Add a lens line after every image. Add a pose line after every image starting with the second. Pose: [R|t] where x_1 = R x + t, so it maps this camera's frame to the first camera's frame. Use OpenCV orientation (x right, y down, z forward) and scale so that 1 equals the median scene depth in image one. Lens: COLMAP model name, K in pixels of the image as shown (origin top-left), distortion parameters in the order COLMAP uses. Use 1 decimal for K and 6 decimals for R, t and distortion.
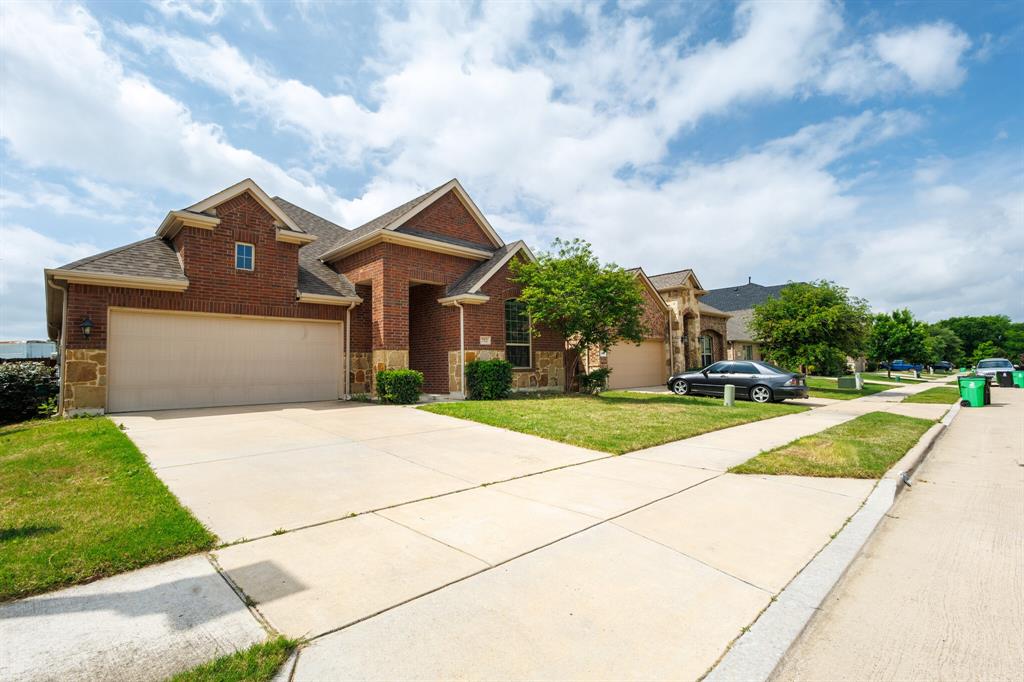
lens RADIAL K [[475.2, 0, 526.3], [0, 475.2, 351.2], [0, 0, 1]] dist [0.013163, -0.004195]
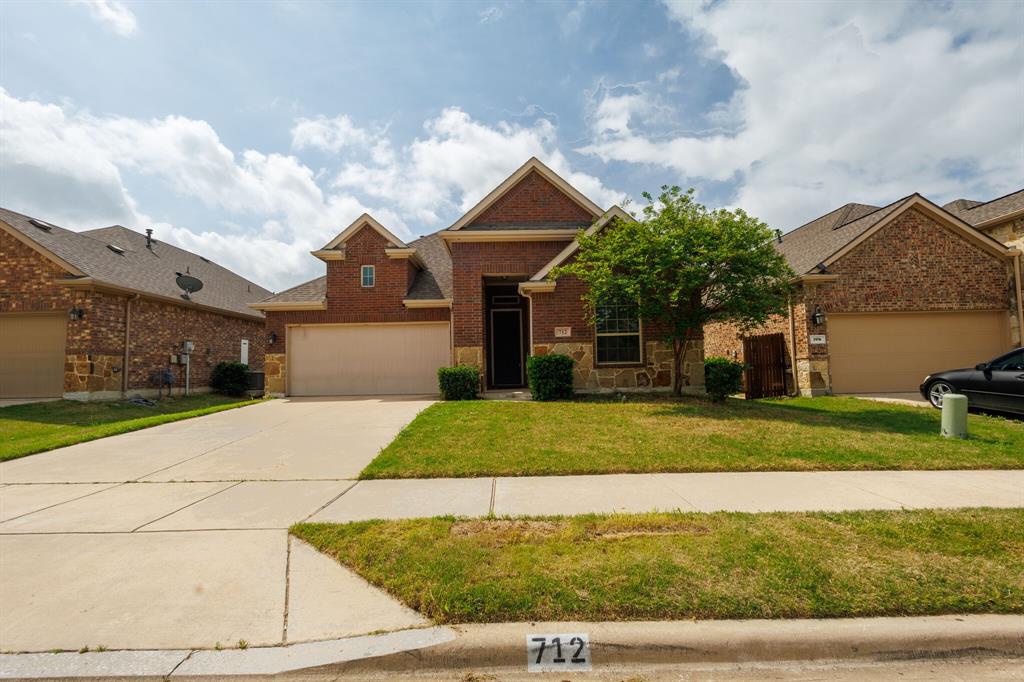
lens RADIAL K [[475.2, 0, 511.8], [0, 475.2, 345.6], [0, 0, 1]] dist [0.013163, -0.004195]
pose [[0.710966, -0.034254, -0.702392, 0.466493], [0.033273, 0.999333, -0.015056, 0.012591], [0.702439, -0.012666, 0.711631, 0.319903]]
